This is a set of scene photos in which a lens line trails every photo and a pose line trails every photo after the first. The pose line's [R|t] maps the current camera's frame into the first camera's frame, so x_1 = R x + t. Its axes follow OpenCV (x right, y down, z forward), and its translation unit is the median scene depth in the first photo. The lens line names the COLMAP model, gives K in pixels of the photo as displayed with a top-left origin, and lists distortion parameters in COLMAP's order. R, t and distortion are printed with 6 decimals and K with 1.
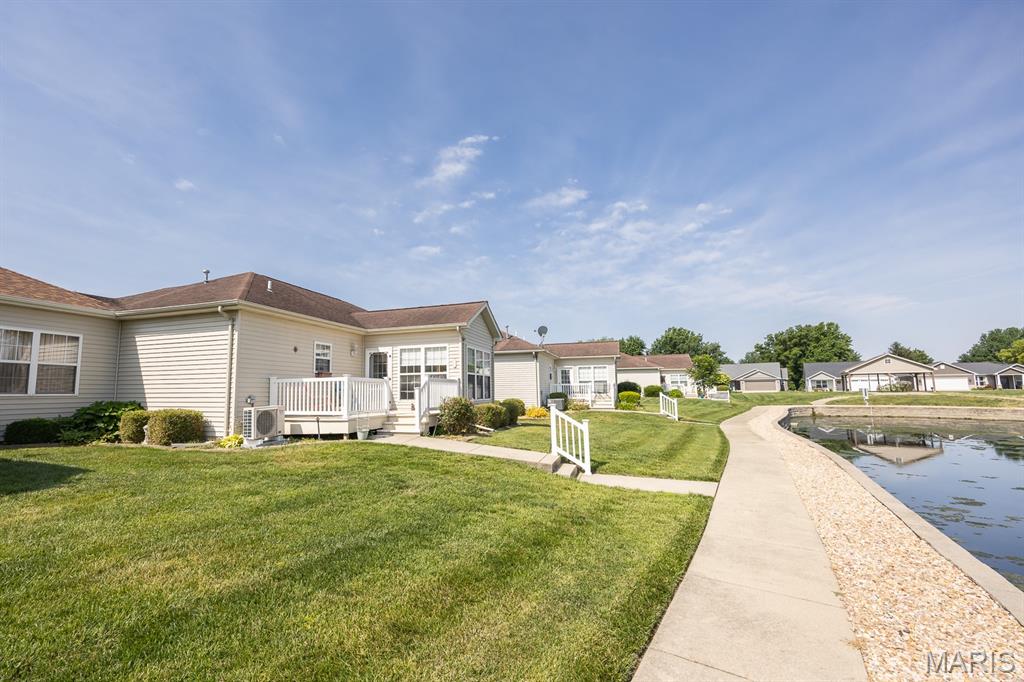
lens RADIAL K [[394.3, 0, 511.6], [0, 394.3, 348.0], [0, 0, 1]] dist [-0.000996, -0.000316]
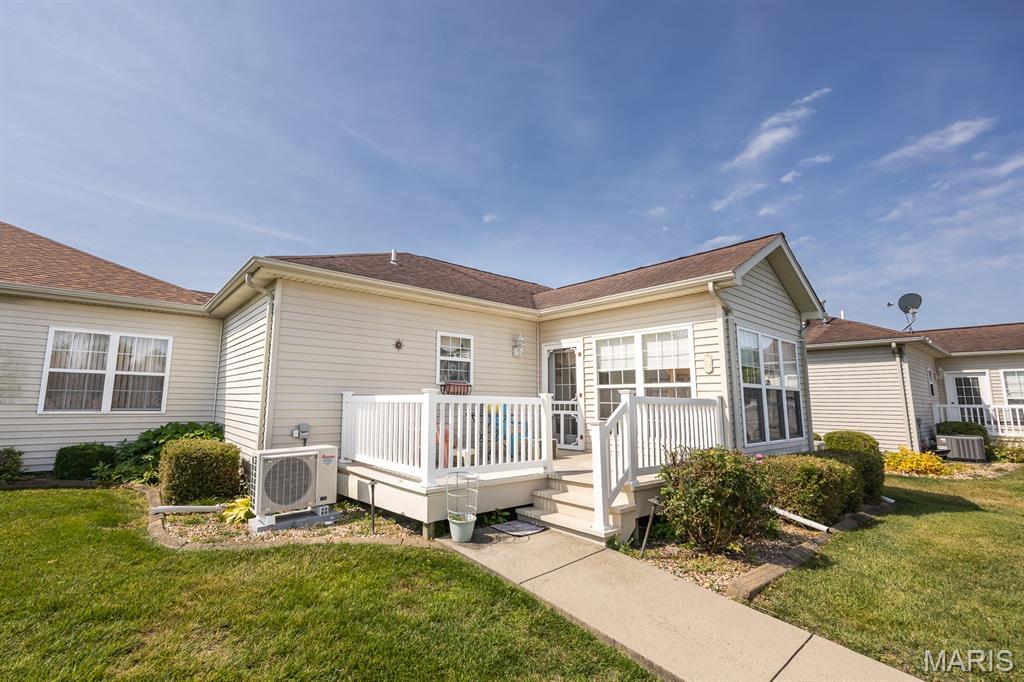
lens RADIAL K [[394.3, 0, 511.6], [0, 394.3, 348.0], [0, 0, 1]] dist [-0.000996, -0.000316]
pose [[0.788861, -0.056608, -0.611960, -0.042858], [0.040298, 0.998370, -0.040404, 0.030353], [0.613250, 0.007212, 0.789856, 0.499262]]
